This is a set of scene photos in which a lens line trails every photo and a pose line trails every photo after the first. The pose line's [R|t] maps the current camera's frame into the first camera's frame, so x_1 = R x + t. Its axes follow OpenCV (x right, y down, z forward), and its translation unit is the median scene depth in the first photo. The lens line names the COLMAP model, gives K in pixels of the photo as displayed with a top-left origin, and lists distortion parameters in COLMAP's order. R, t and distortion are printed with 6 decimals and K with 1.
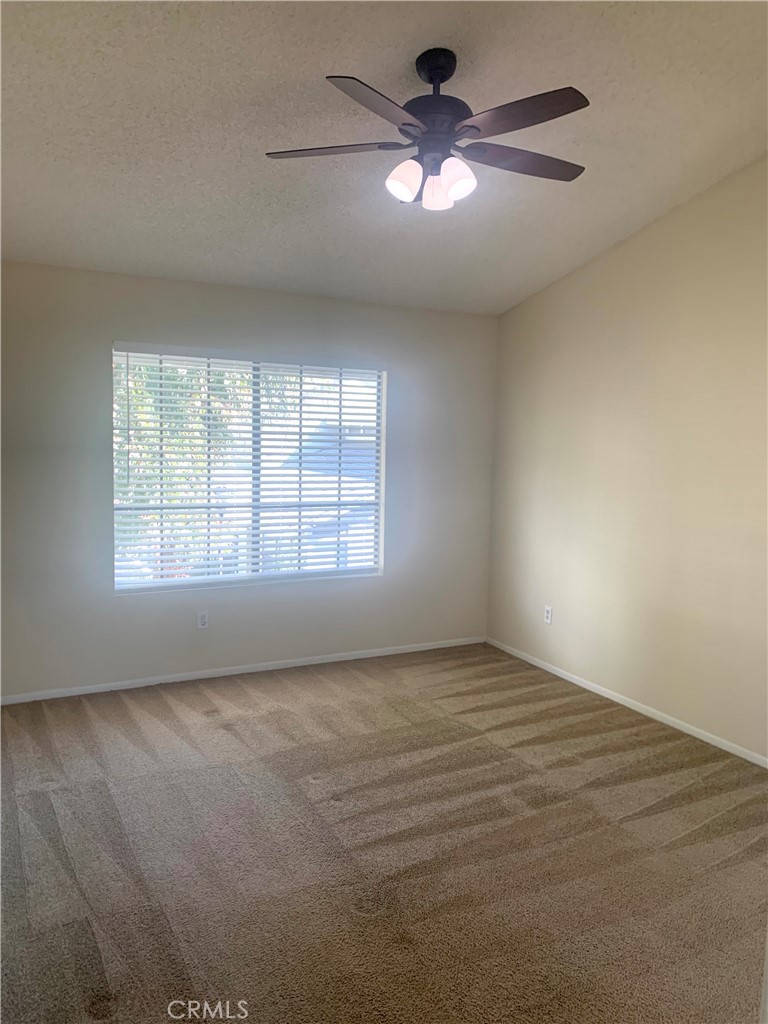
lens RADIAL K [[795.1, 0, 385.1], [0, 795.1, 512.9], [0, 0, 1]] dist [0.041498, -0.023585]
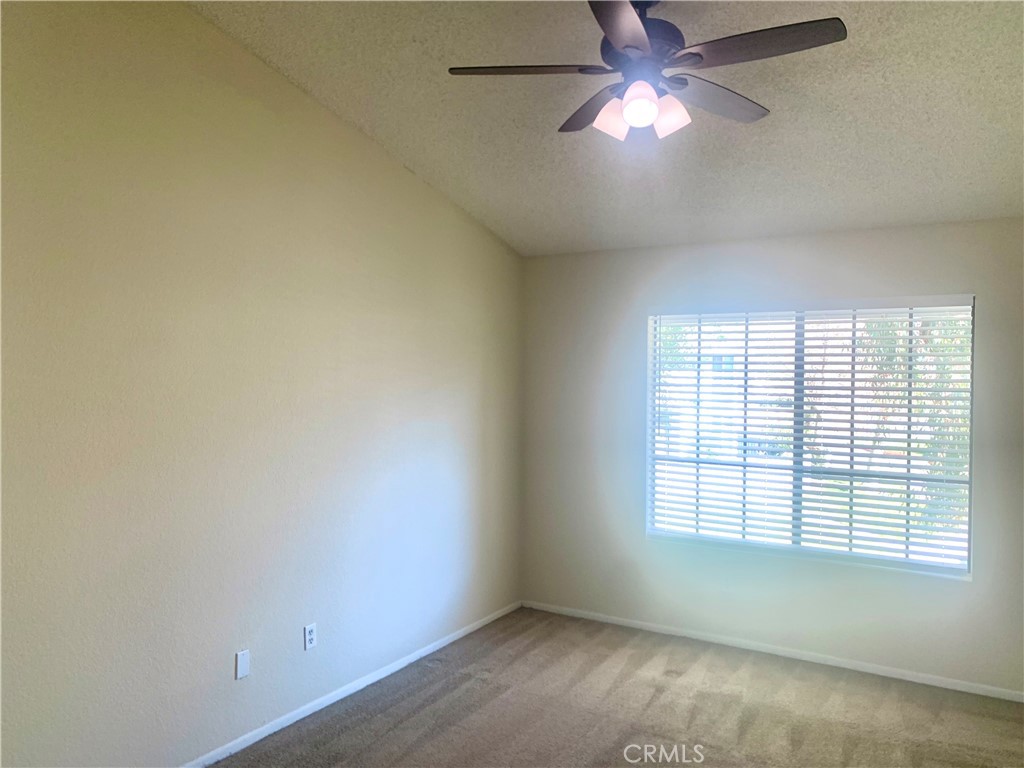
lens RADIAL K [[795.1, 0, 513.2], [0, 795.1, 381.6], [0, 0, 1]] dist [0.041498, -0.023585]
pose [[0.505040, -0.014781, -0.862969, 0.471014], [-0.091501, 0.993302, -0.070563, -0.014626], [0.858232, 0.114600, 0.500305, 0.272586]]
